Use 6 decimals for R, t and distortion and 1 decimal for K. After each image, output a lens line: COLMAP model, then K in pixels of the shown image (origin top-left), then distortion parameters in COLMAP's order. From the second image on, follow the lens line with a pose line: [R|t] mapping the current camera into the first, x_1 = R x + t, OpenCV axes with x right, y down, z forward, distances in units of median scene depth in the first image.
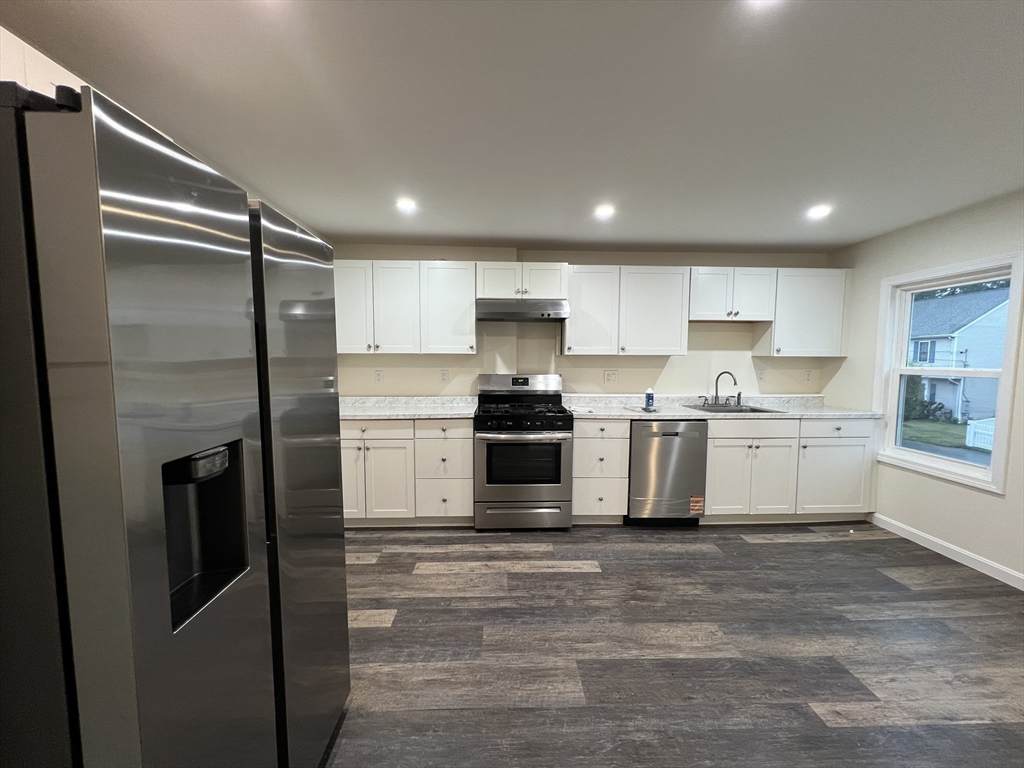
lens RADIAL K [[408.5, 0, 514.3], [0, 408.5, 386.6], [0, 0, 1]] dist [-0.001629, 0.000423]
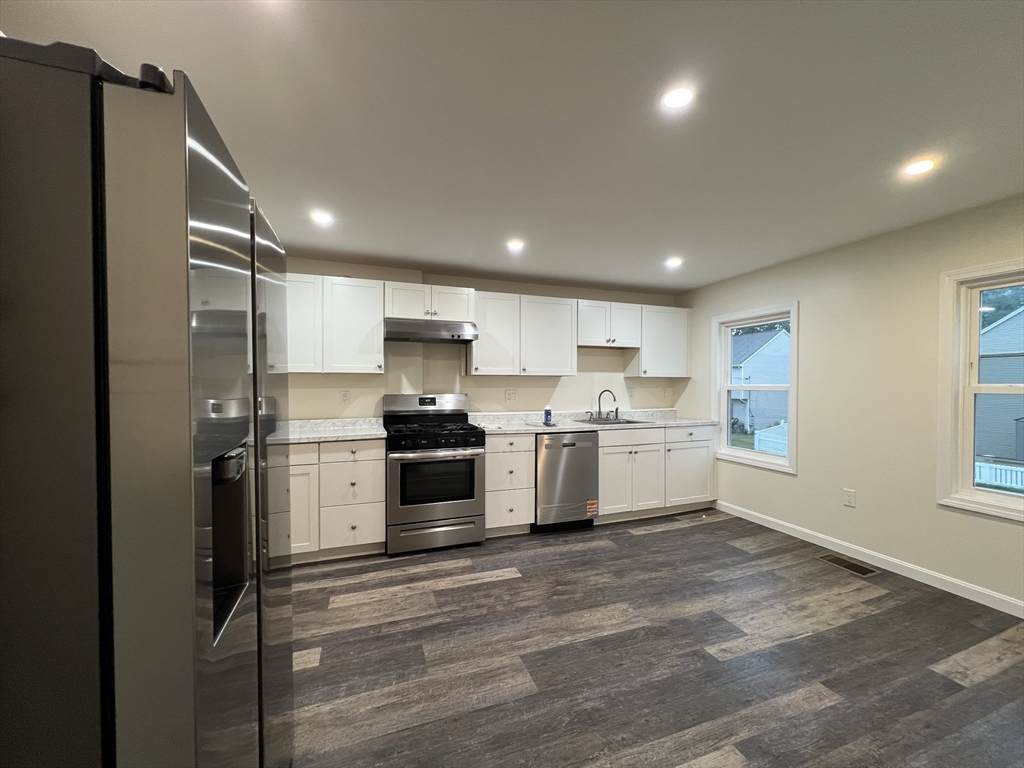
lens RADIAL K [[408.5, 0, 514.3], [0, 408.5, 386.6], [0, 0, 1]] dist [-0.001629, 0.000423]
pose [[0.950227, -0.005198, 0.311514, -0.114983], [0.025716, 0.997758, -0.061794, 0.022843], [-0.310495, 0.066729, 0.948230, -0.029413]]
